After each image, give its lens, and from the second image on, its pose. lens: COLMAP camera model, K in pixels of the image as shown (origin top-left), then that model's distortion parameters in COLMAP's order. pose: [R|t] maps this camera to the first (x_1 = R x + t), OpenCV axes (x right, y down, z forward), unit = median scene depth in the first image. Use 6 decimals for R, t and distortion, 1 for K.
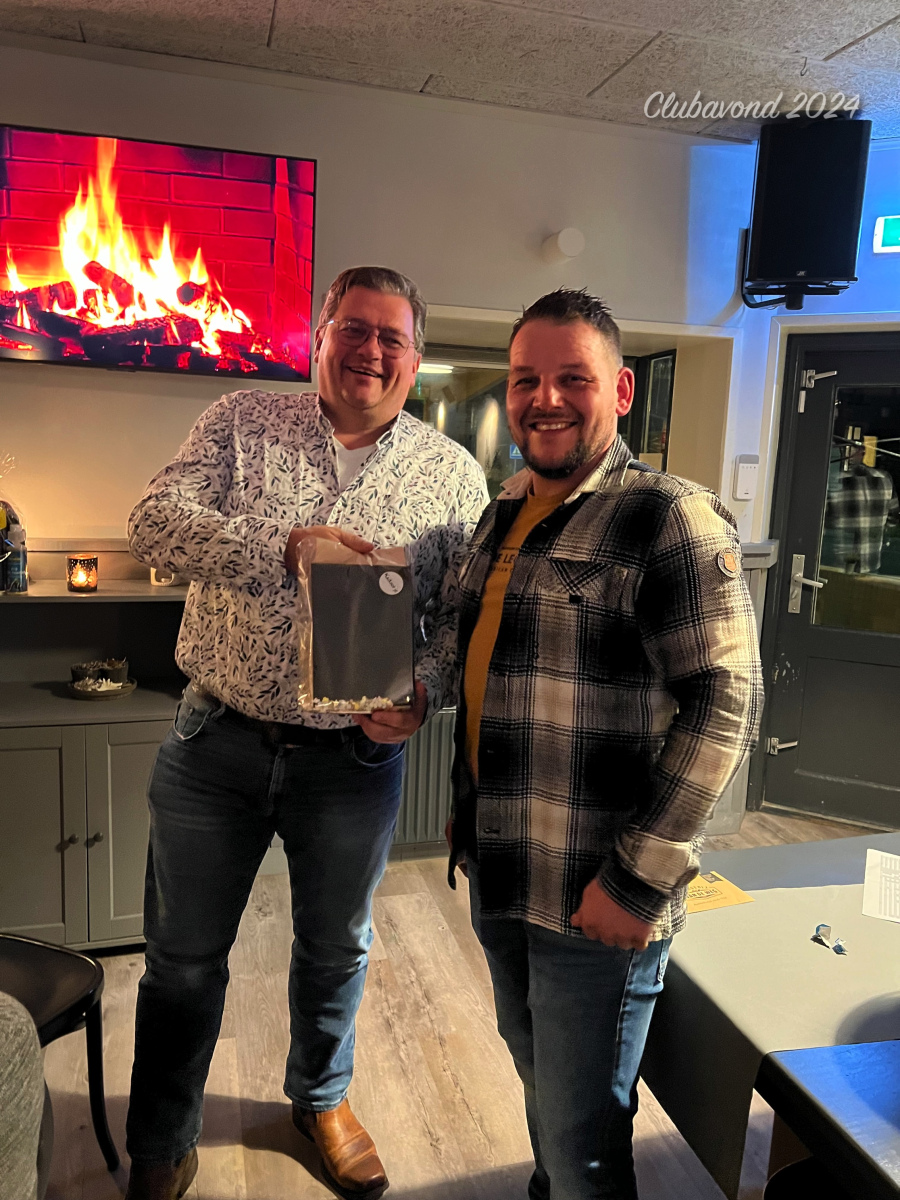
lens RADIAL K [[906.8, 0, 448.9], [0, 906.8, 593.6], [0, 0, 1]] dist [0.041290, -0.050337]
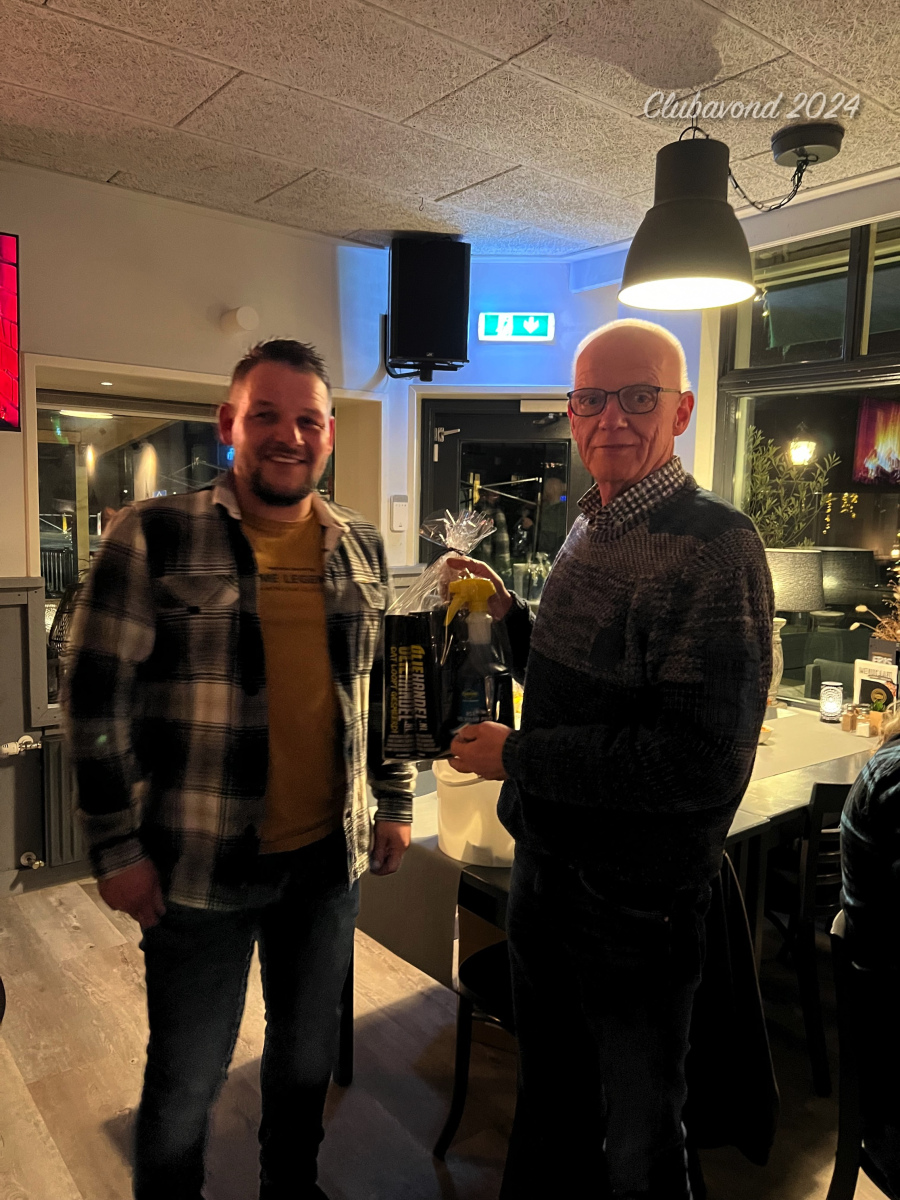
lens RADIAL K [[906.8, 0, 452.9], [0, 906.8, 601.9], [0, 0, 1]] dist [0.041290, -0.050337]
pose [[0.925769, -0.055869, 0.373938, -0.089178], [0.070661, 0.997163, -0.025955, 0.036816], [-0.371427, 0.050451, 0.927090, -0.199227]]
